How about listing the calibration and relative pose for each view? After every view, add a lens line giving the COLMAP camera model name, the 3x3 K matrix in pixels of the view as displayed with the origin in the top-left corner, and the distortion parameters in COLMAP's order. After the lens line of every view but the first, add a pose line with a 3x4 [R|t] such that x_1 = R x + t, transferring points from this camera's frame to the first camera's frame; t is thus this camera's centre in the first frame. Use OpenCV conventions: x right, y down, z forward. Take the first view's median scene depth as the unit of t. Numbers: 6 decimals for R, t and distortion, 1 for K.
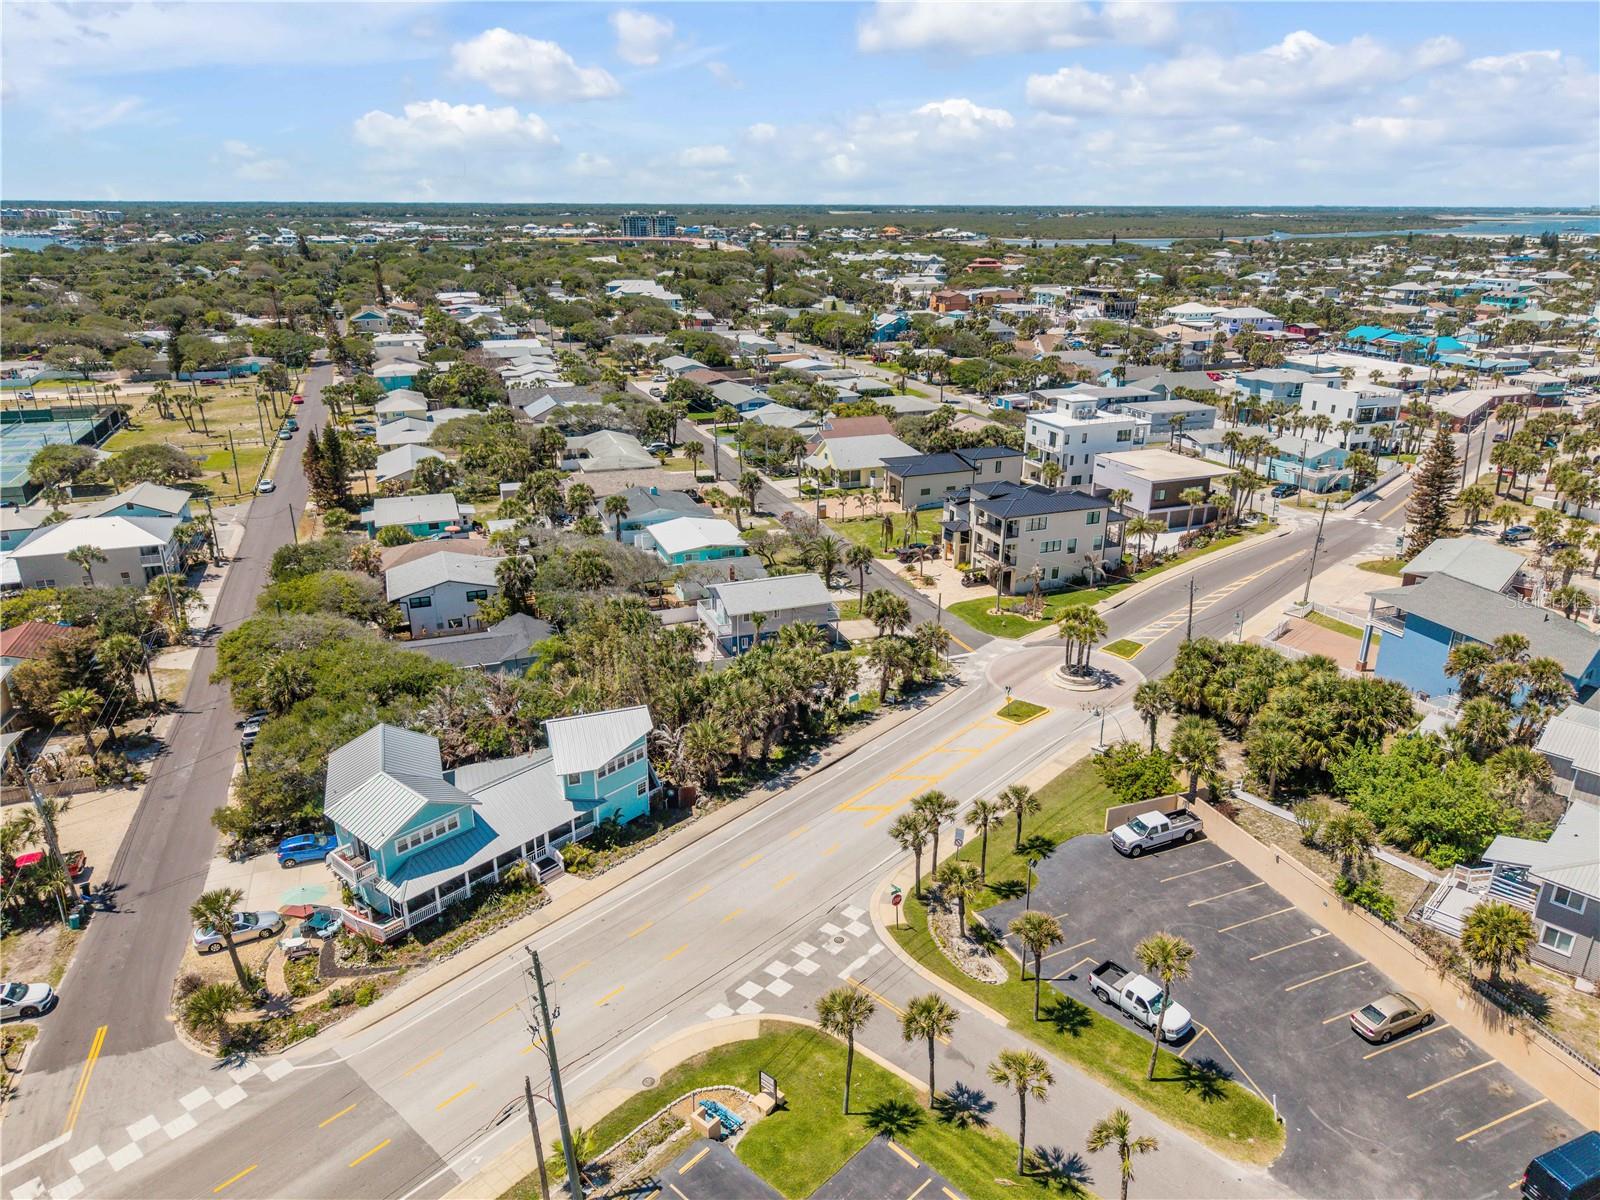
lens RADIAL K [[1057.3, 0, 797.1], [0, 1057.3, 631.4], [0, 0, 1]] dist [0.050061, -0.067947]
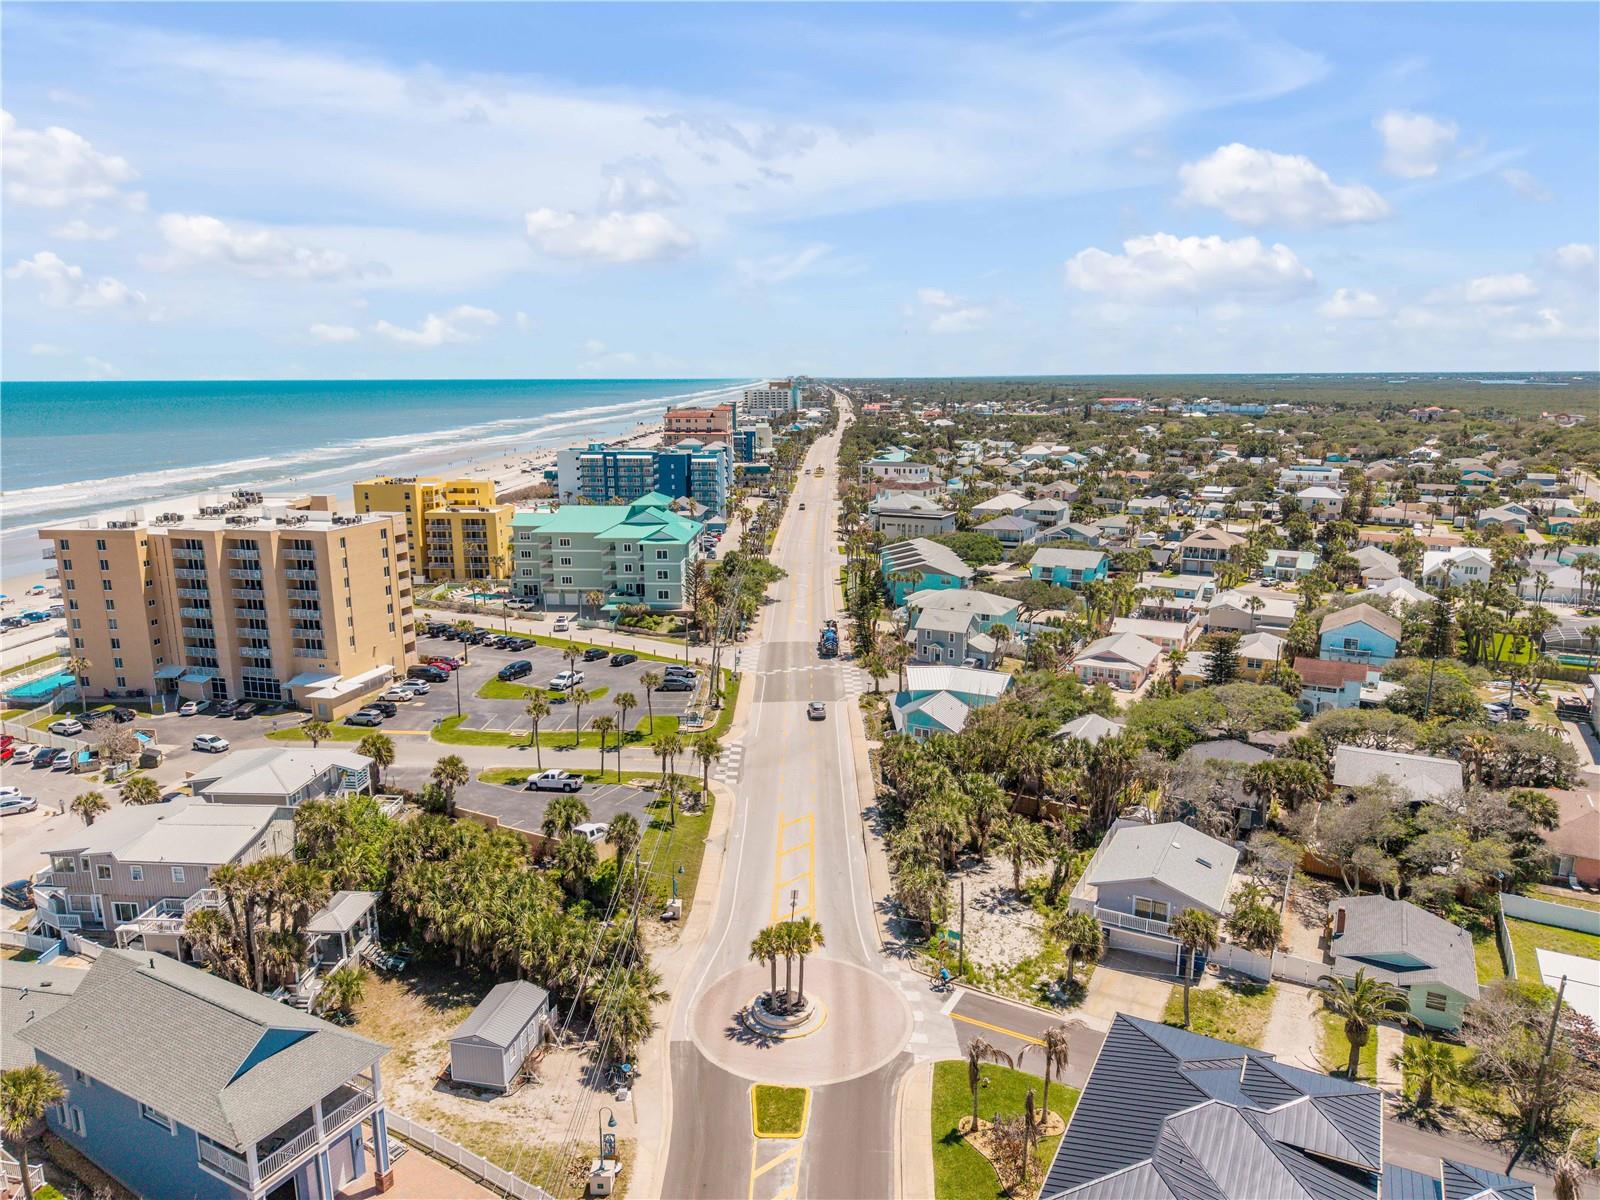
lens RADIAL K [[1057.3, 0, 797.1], [0, 1057.3, 631.4], [0, 0, 1]] dist [0.050061, -0.067947]
pose [[-0.754337, 0.155166, -0.637887, 0.583962], [-0.241405, 0.838025, 0.489324, -0.449850], [0.610491, 0.523104, -0.594695, 1.137357]]
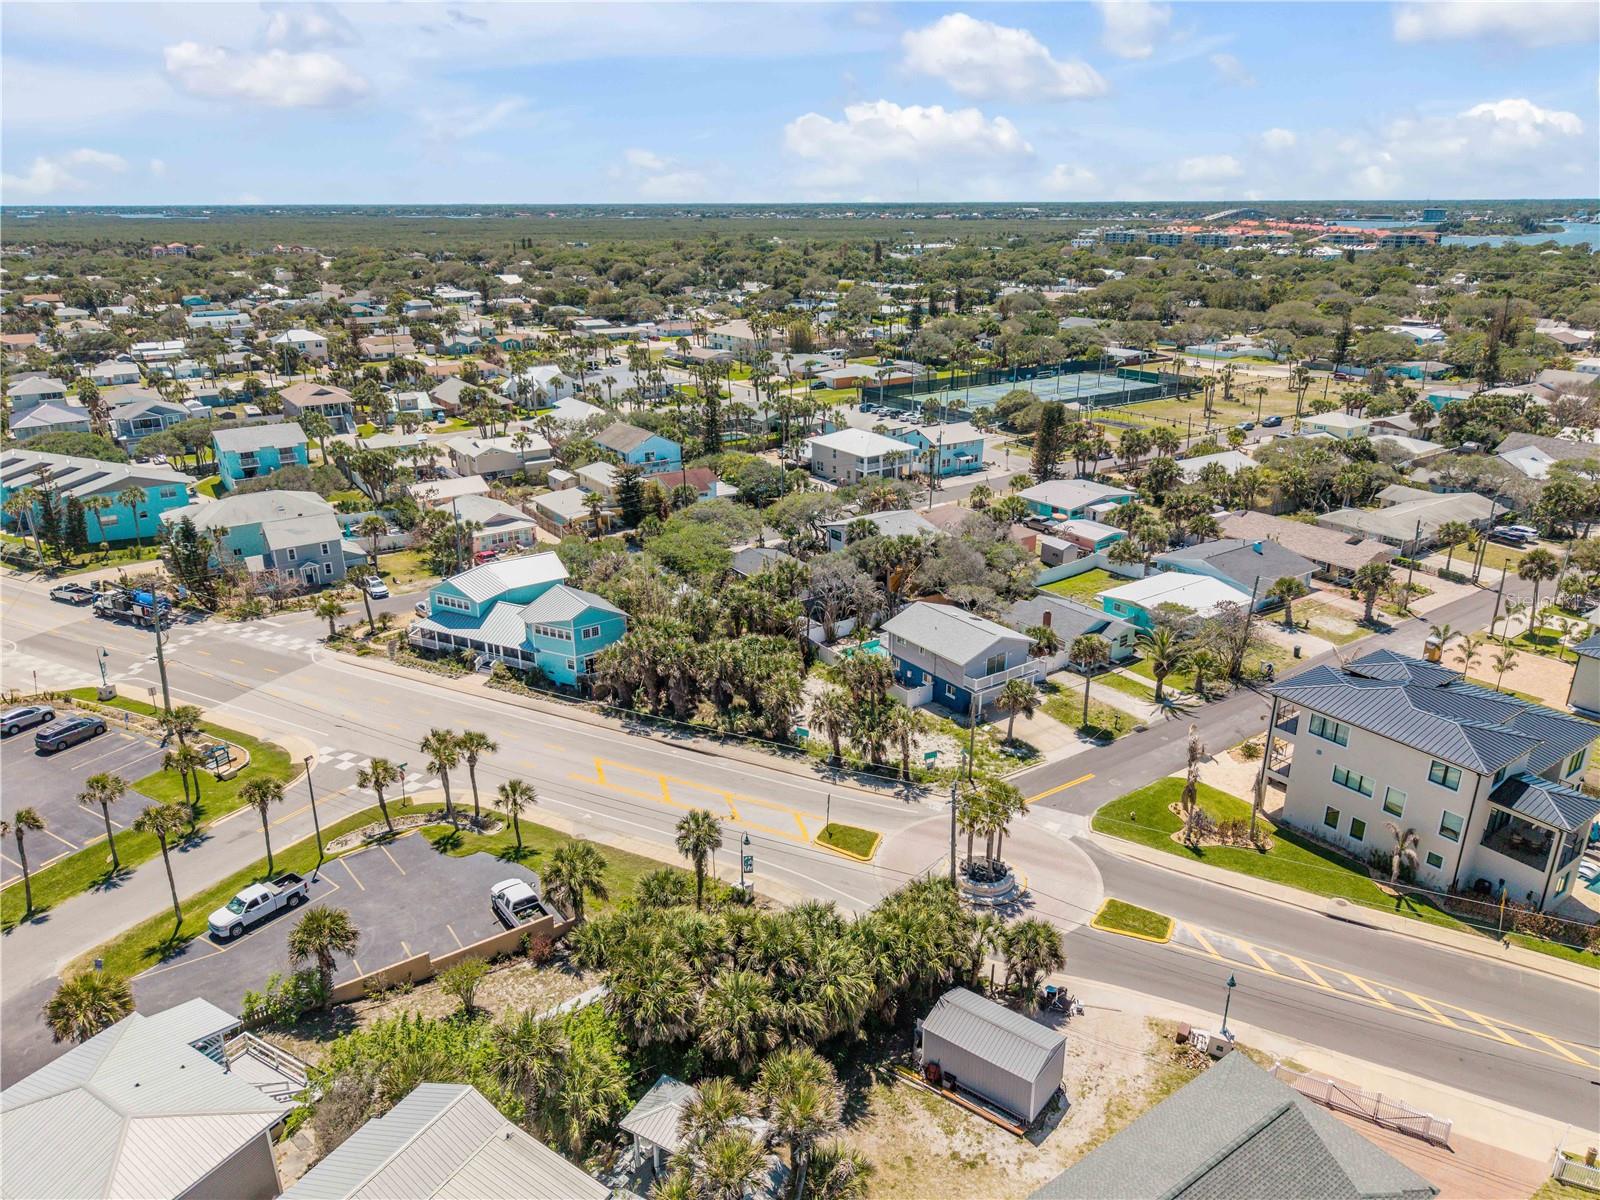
lens RADIAL K [[1082.6, 0, 797.4], [0, 1082.6, 596.6], [0, 0, 1]] dist [0.004602, 0.001836]
pose [[0.254047, 0.329481, -0.909342, 0.720717], [-0.357501, 0.905592, 0.228246, -0.213117], [0.898695, 0.267106, 0.347853, 0.523172]]
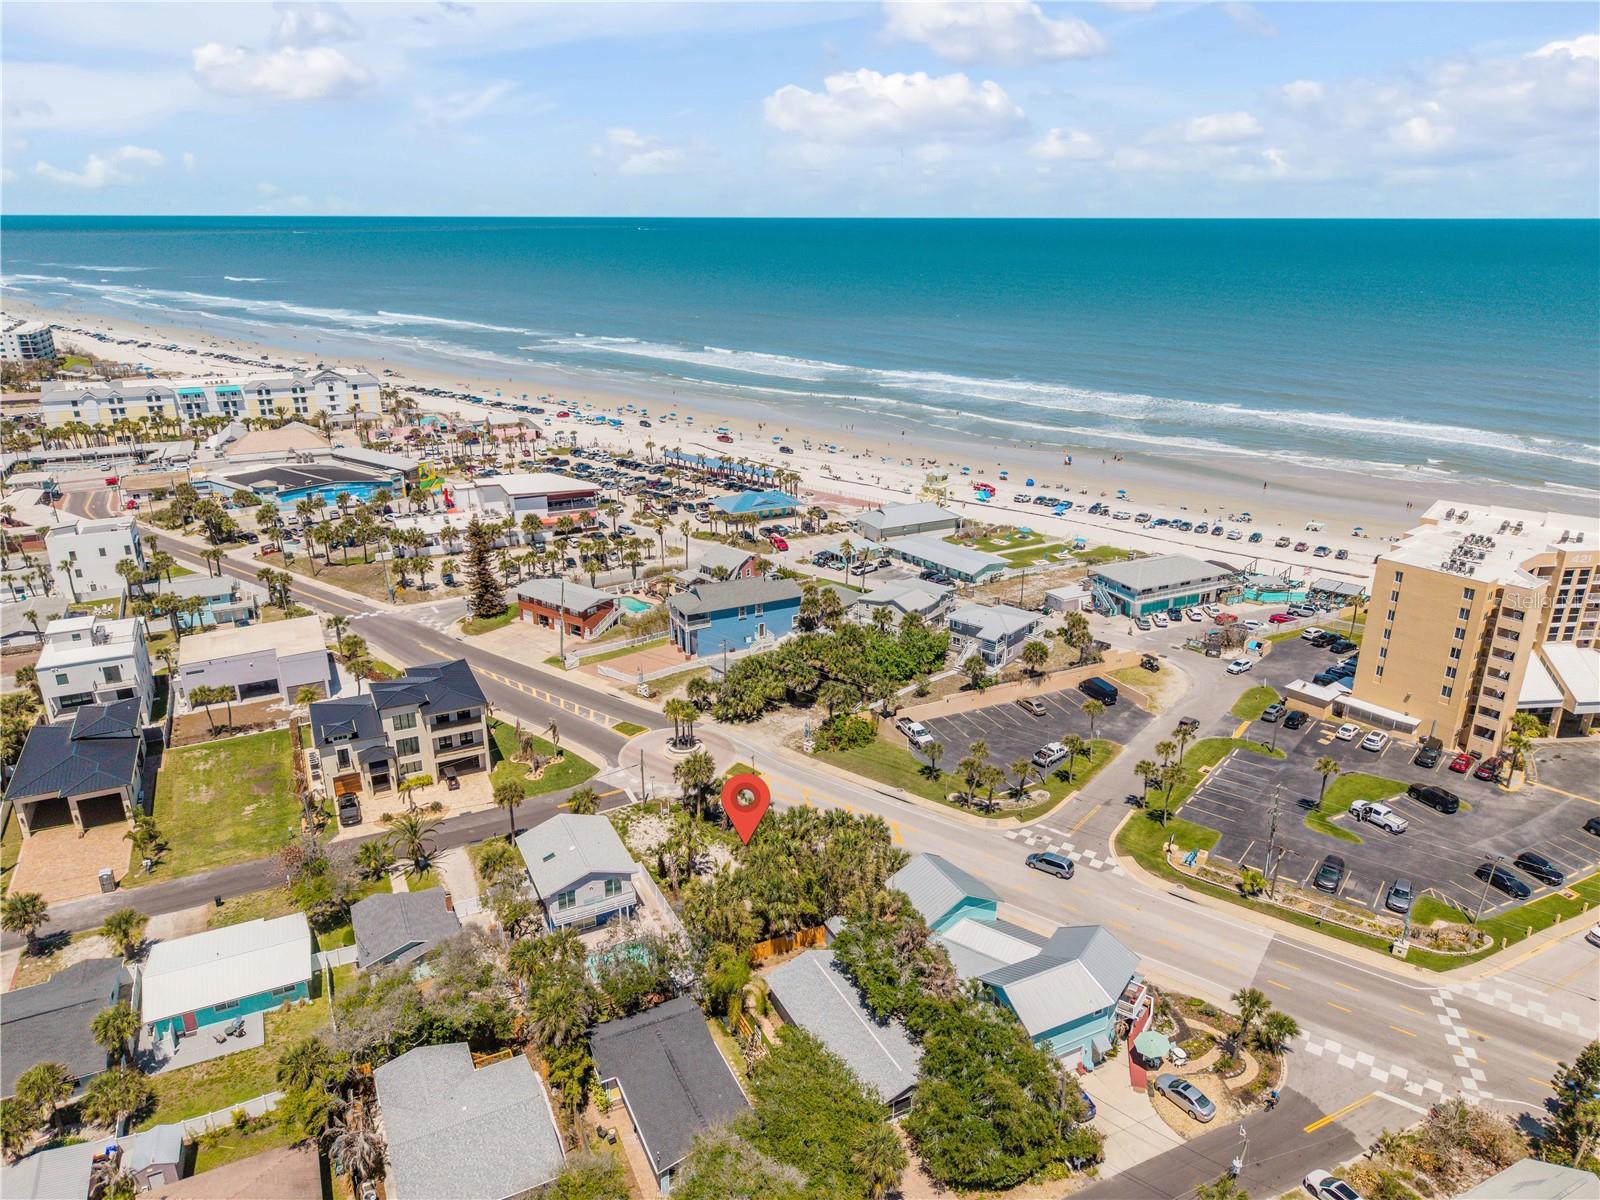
lens RADIAL K [[1057.3, 0, 797.1], [0, 1057.3, 631.4], [0, 0, 1]] dist [0.050061, -0.067947]
pose [[-0.098479, -0.368966, 0.924211, -0.818302], [0.372532, 0.847526, 0.378047, -0.470082], [-0.922779, 0.381528, 0.053988, 0.654252]]
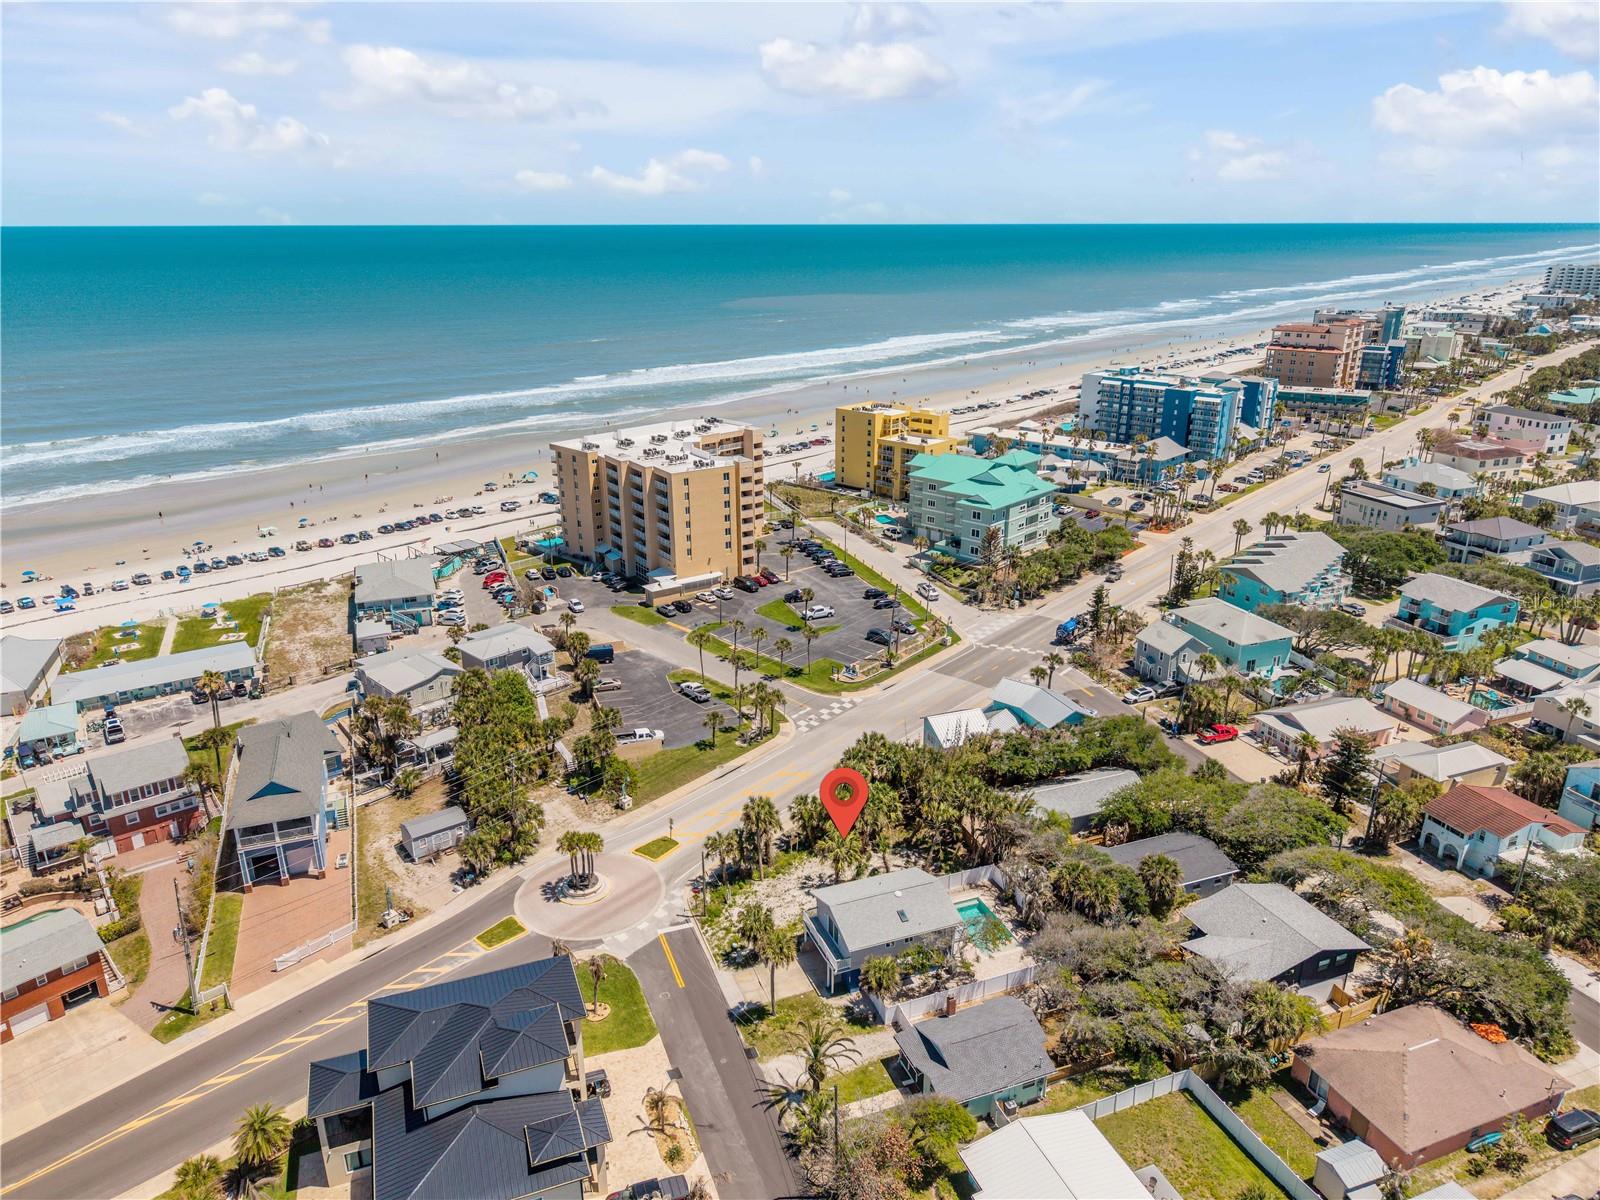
lens RADIAL K [[1050.3, 0, 798.3], [0, 1050.3, 621.7], [0, 0, 1]] dist [0.106546, -0.181100]
pose [[-0.999899, 0.002949, -0.013937, 0.053804], [-0.007238, 0.737443, 0.675371, -0.765166], [0.012270, 0.675403, -0.737347, 1.413914]]
